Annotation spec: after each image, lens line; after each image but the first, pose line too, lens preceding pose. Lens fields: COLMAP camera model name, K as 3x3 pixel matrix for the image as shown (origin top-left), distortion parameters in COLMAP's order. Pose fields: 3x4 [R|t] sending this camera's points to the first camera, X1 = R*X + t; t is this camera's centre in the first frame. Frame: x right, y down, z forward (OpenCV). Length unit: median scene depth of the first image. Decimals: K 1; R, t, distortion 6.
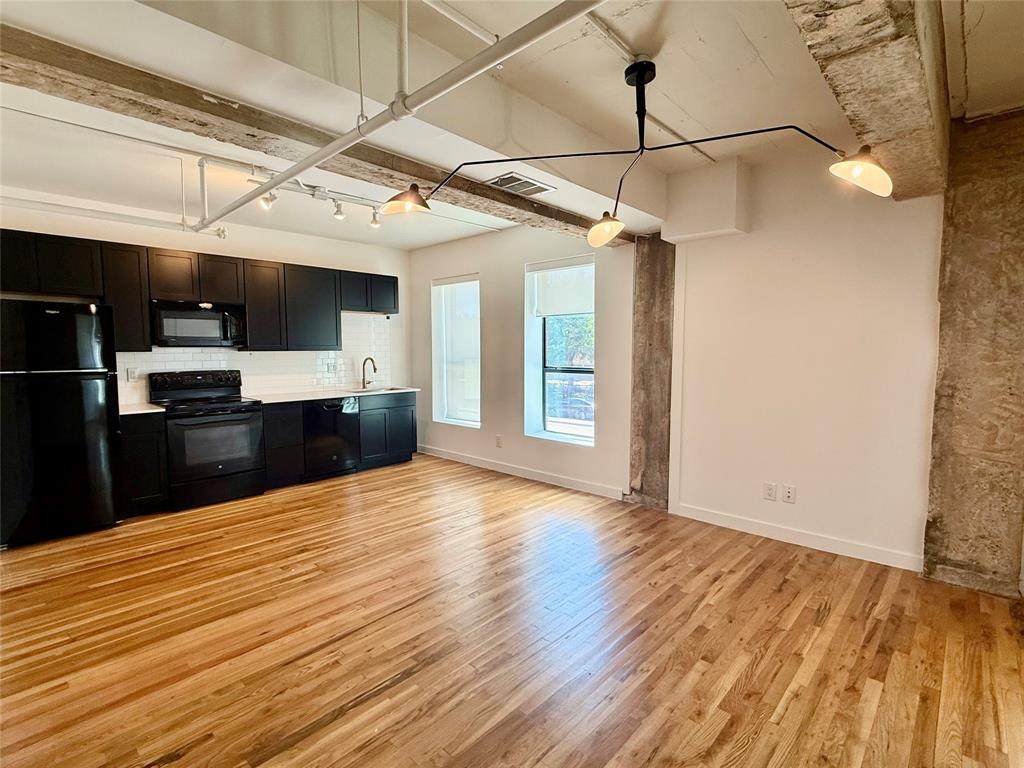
lens RADIAL K [[487.9, 0, 515.1], [0, 487.9, 383.7], [0, 0, 1]] dist [-0.001196, -0.000426]
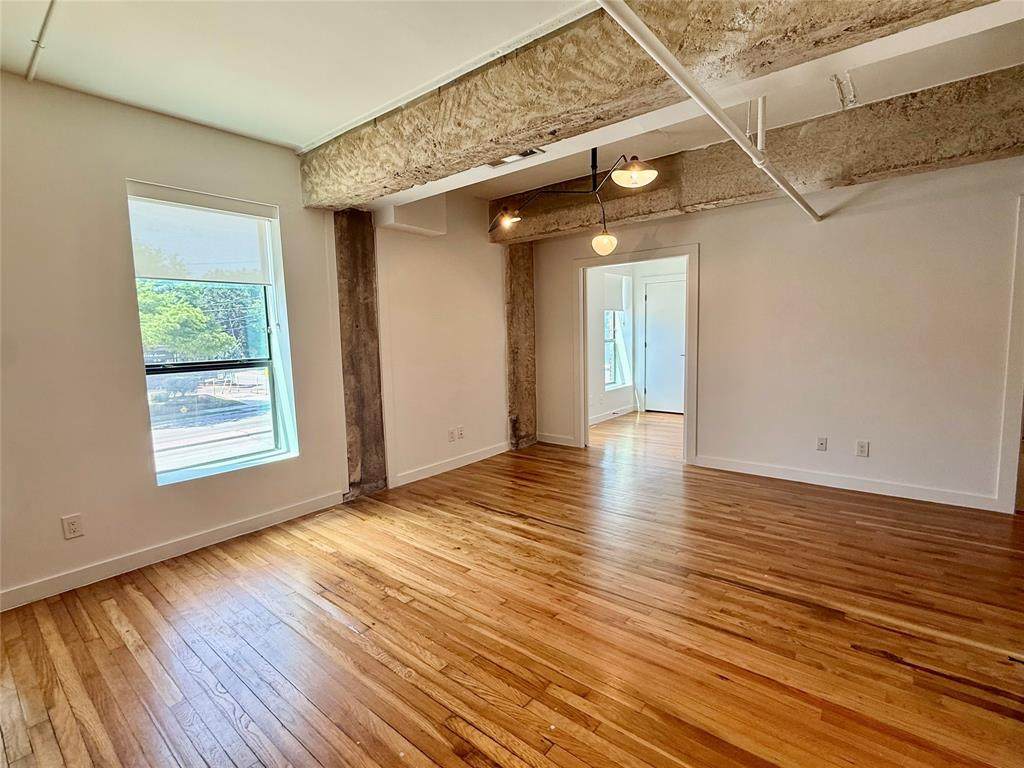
lens RADIAL K [[478.9, 0, 523.8], [0, 478.9, 381.4], [0, 0, 1]] dist [0.000029, 0.000183]
pose [[-0.074450, -0.097317, 0.992465, -0.737411], [0.098382, 0.989655, 0.104421, -0.042254], [-0.992360, 0.105415, -0.064105, 0.805252]]
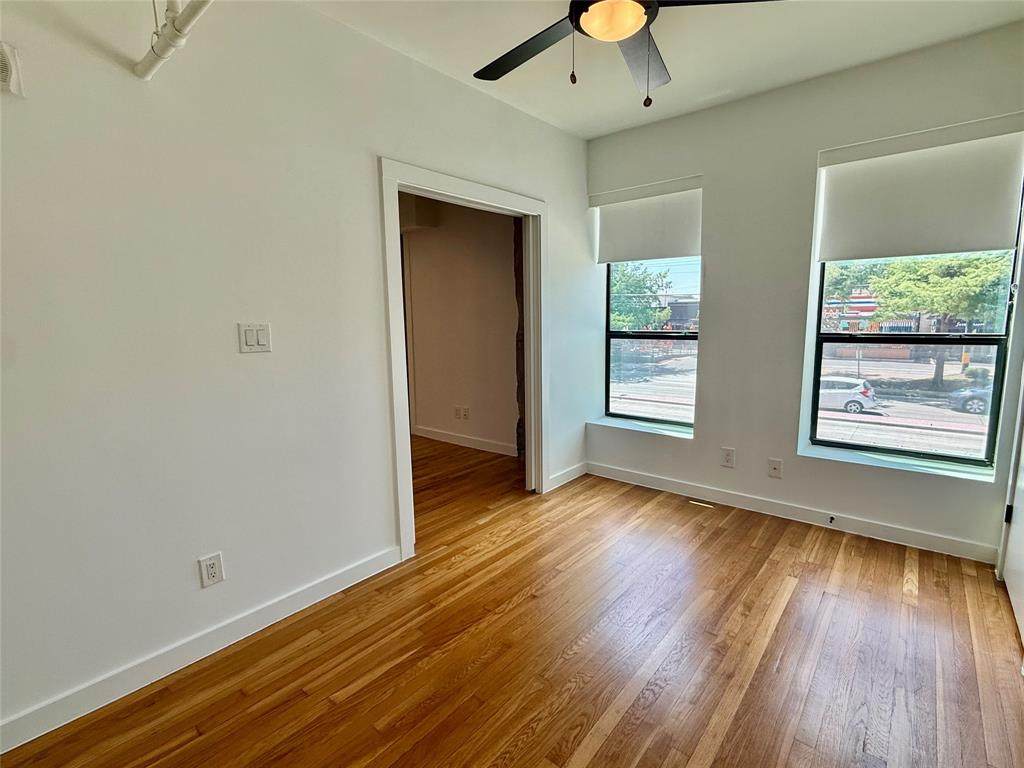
lens RADIAL K [[491.2, 0, 512.0], [0, 491.2, 384.0], [0, 0, 1]] dist [0.001422, 0.000111]
pose [[0.998710, -0.019714, 0.046794, 0.570287], [0.016727, 0.997850, 0.063374, 0.047159], [-0.047943, -0.062510, 0.996892, -0.396396]]
